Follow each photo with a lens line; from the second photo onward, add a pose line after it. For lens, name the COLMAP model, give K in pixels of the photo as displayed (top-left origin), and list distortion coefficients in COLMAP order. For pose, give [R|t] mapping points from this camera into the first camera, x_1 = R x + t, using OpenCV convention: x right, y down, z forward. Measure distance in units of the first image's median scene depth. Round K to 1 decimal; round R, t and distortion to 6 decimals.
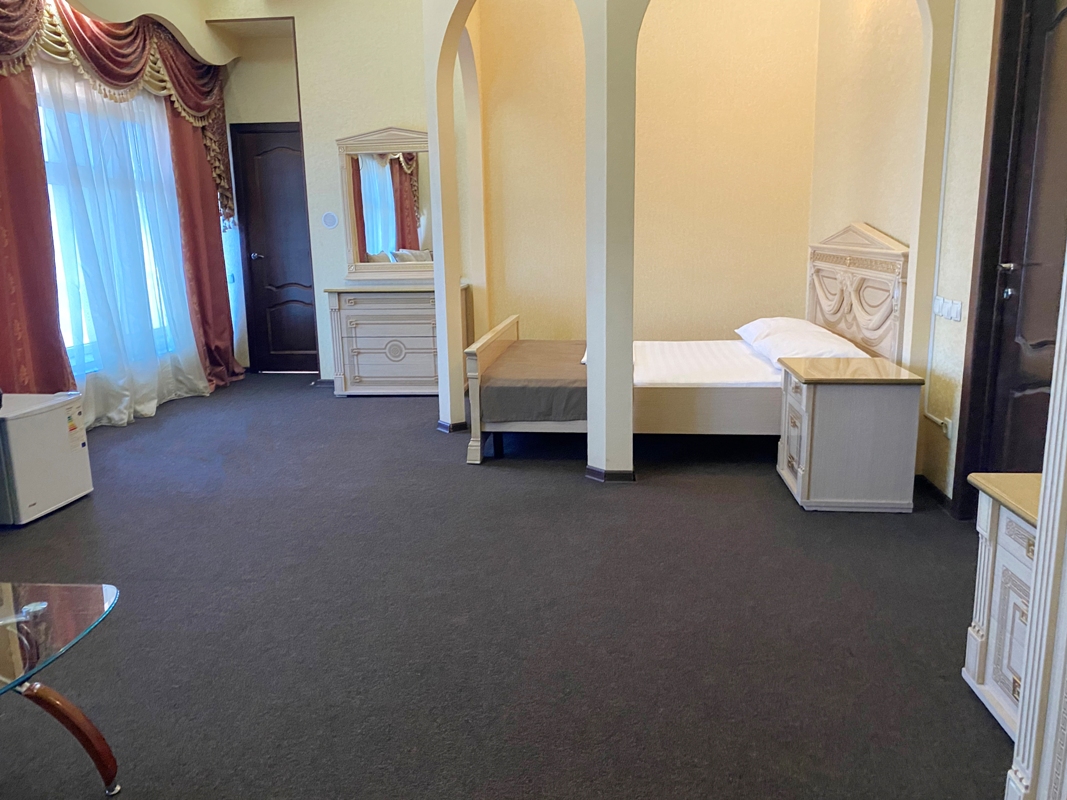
lens RADIAL K [[832.5, 0, 530.2], [0, 832.5, 397.0], [0, 0, 1]] dist [0.045784, -0.078009]
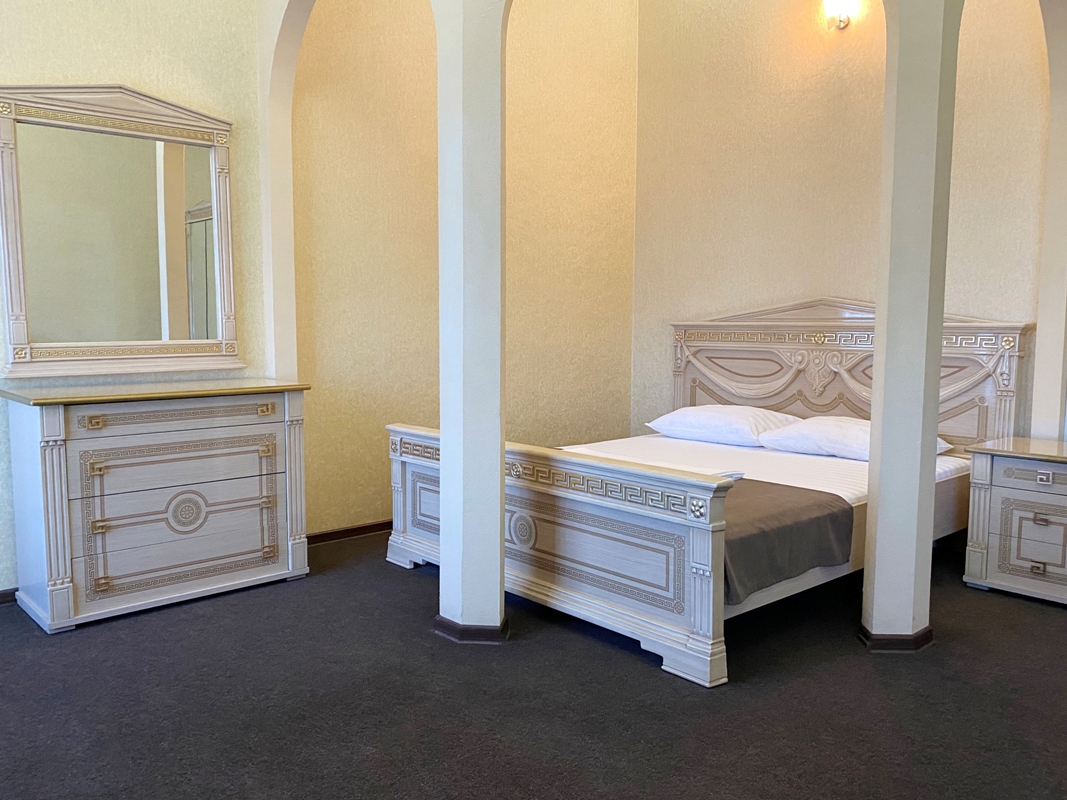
lens RADIAL K [[832.5, 0, 530.2], [0, 832.5, 397.0], [0, 0, 1]] dist [0.045784, -0.078009]
pose [[0.656435, -0.044129, 0.753091, -0.406485], [0.130471, 0.989885, -0.055721, -0.069274], [-0.743015, 0.134834, 0.655553, 0.502240]]
